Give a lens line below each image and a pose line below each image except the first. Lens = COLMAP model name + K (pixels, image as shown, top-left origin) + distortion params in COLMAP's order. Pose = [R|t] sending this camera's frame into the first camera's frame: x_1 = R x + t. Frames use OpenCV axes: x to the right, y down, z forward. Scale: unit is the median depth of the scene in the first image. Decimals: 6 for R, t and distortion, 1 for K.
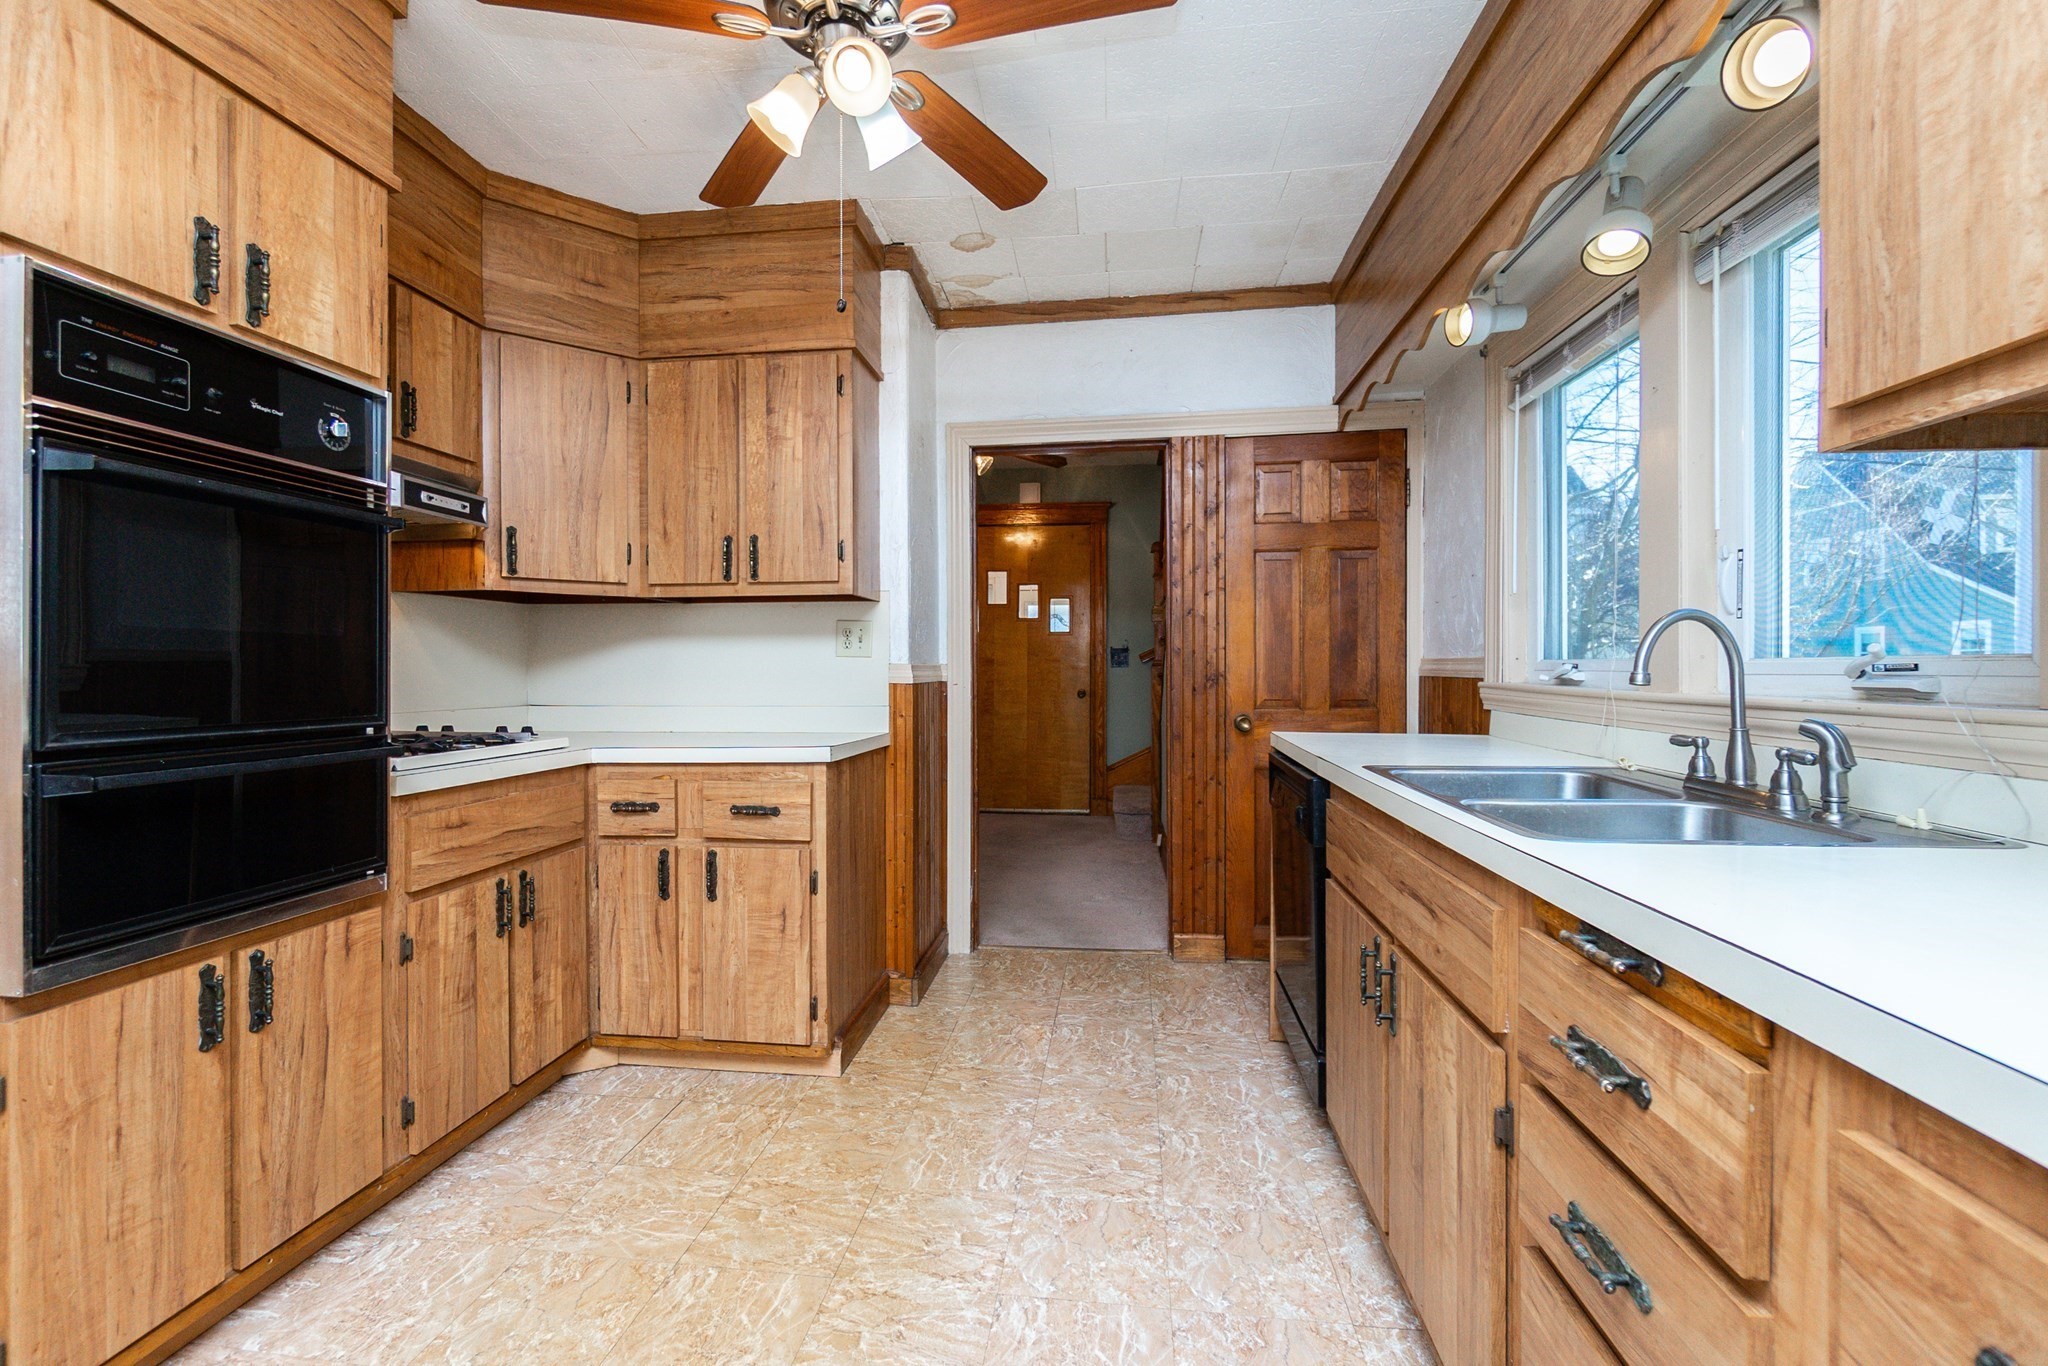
lens RADIAL K [[894.7, 0, 1016.3], [0, 894.7, 674.5], [0, 0, 1]] dist [-0.002106, -0.000834]
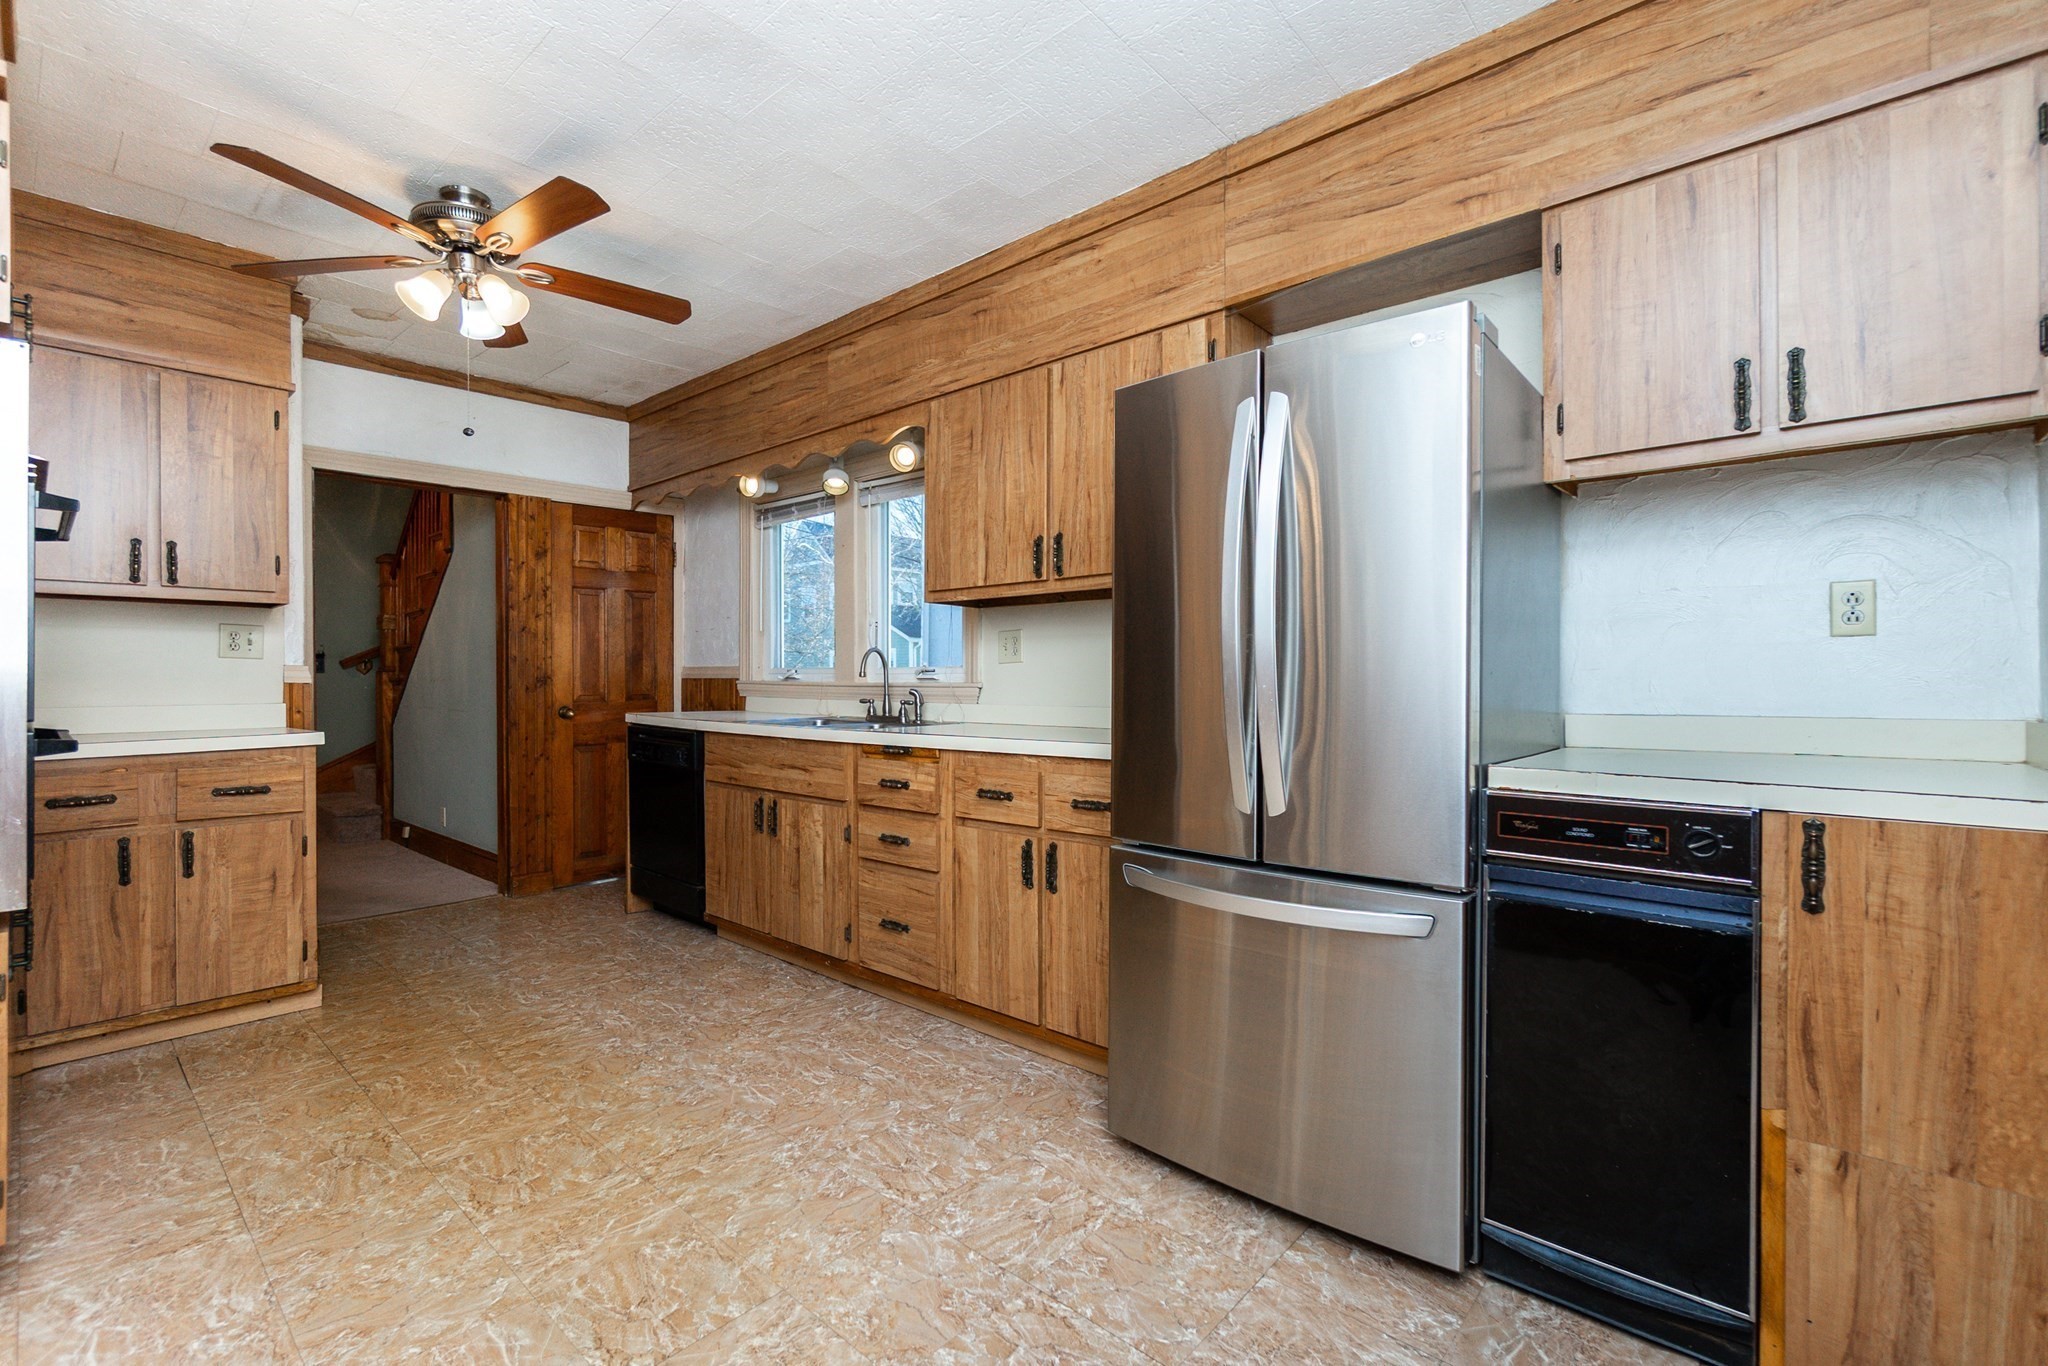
lens RADIAL K [[894.7, 0, 1005.1], [0, 894.7, 683.4], [0, 0, 1]] dist [-0.002106, -0.000834]
pose [[0.574357, -0.002433, 0.818601, -0.661907], [0.004450, 0.999990, -0.000150, 0.018222], [-0.818593, 0.003729, 0.574362, -0.457948]]
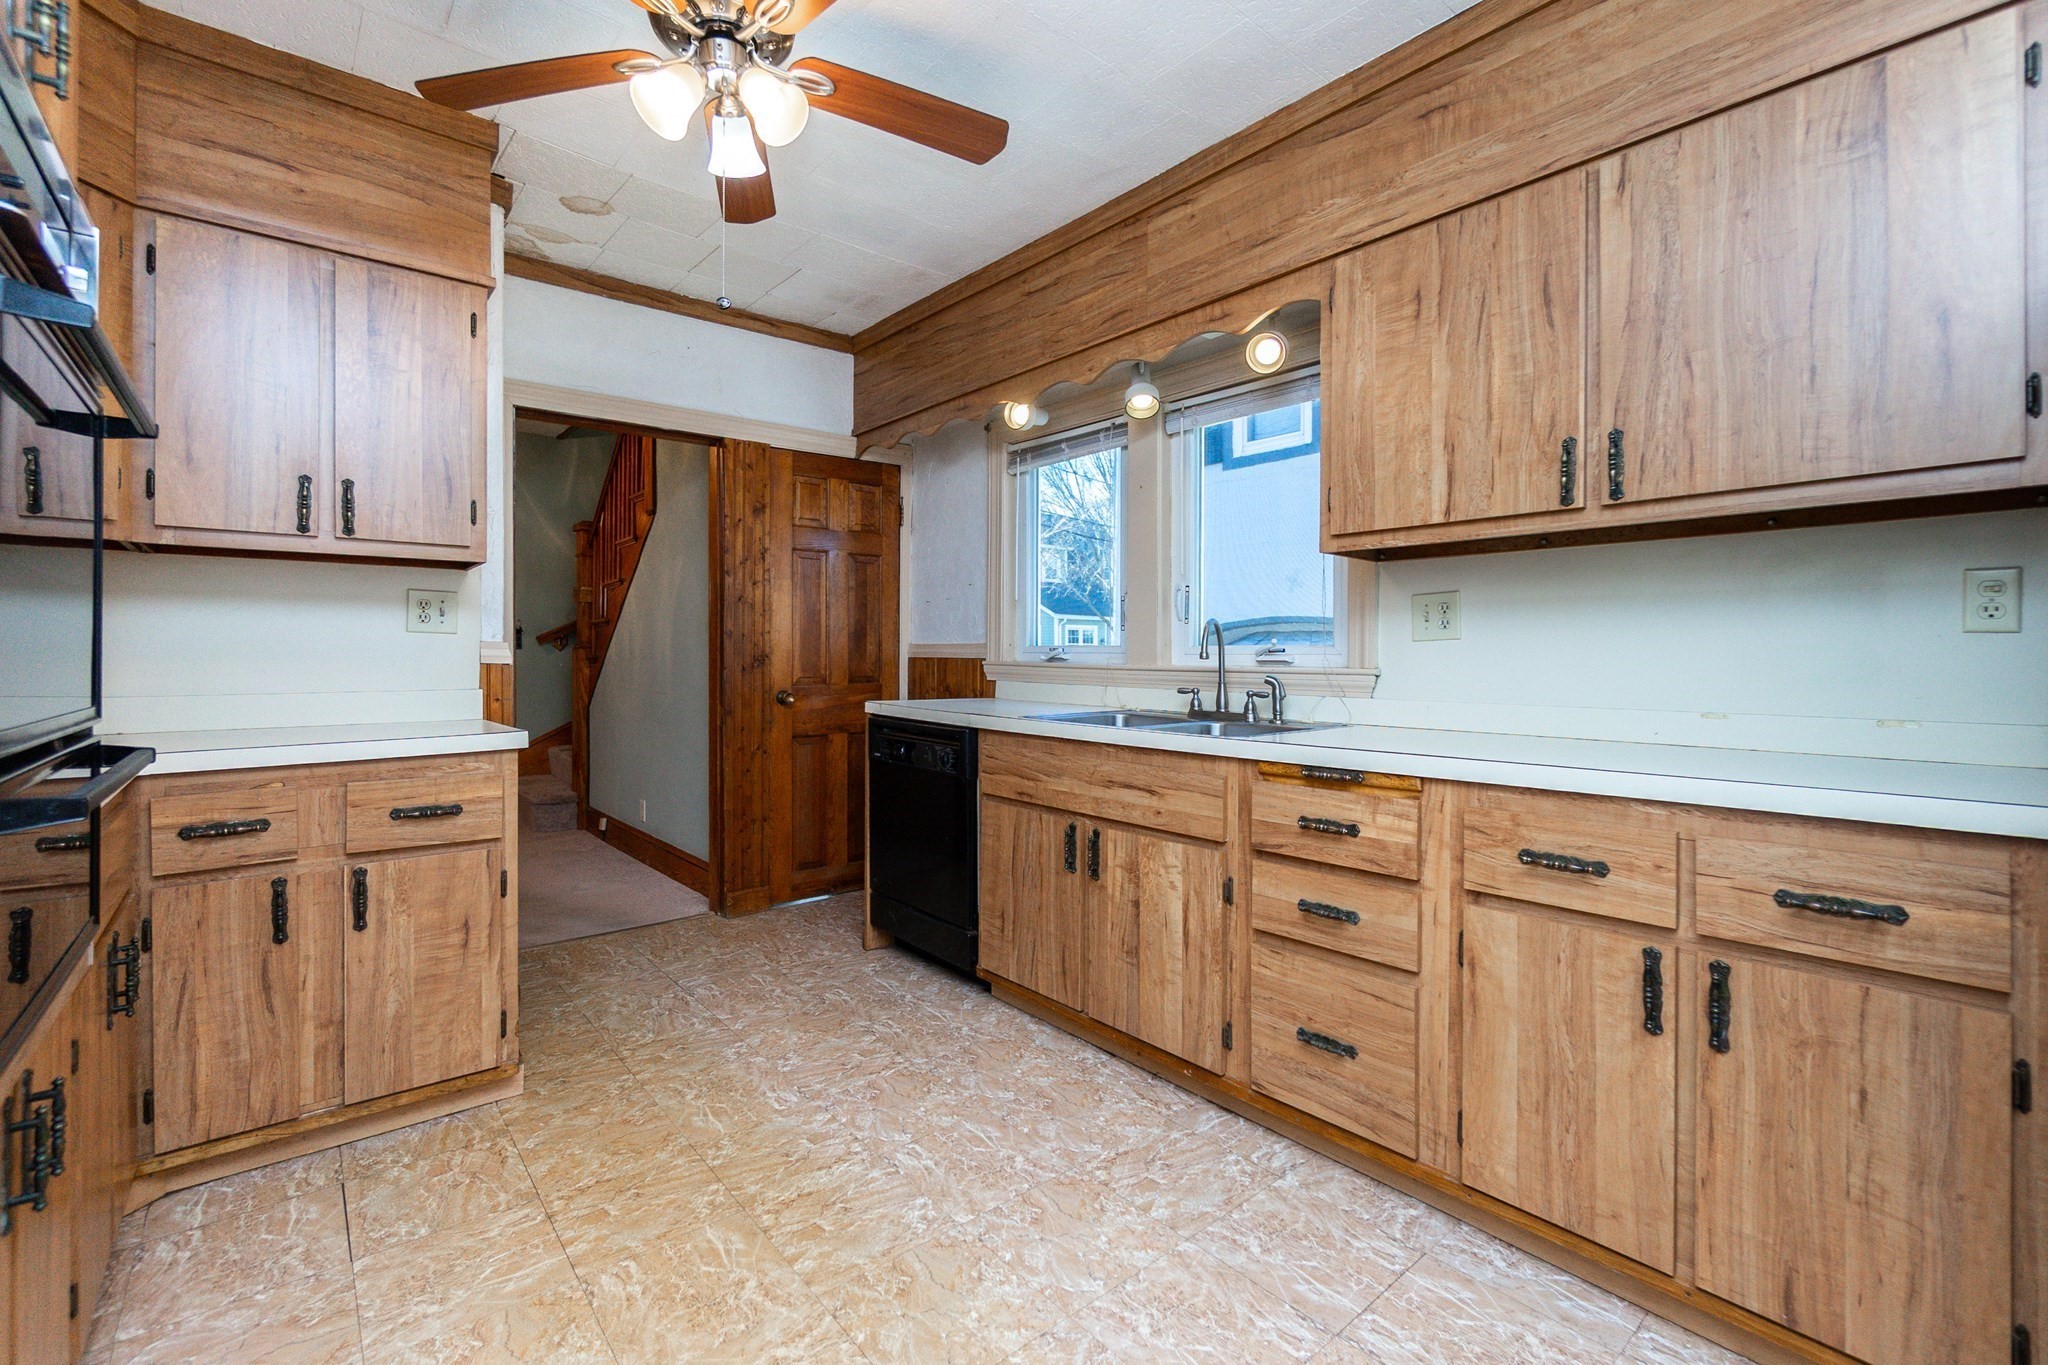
lens RADIAL K [[894.7, 0, 1005.9], [0, 894.7, 656.2], [0, 0, 1]] dist [-0.002106, -0.000834]
pose [[0.687187, 0.003087, 0.726474, -0.526903], [-0.000479, 0.999993, -0.003795, 0.007256], [-0.726480, 0.002260, 0.687183, 0.017067]]
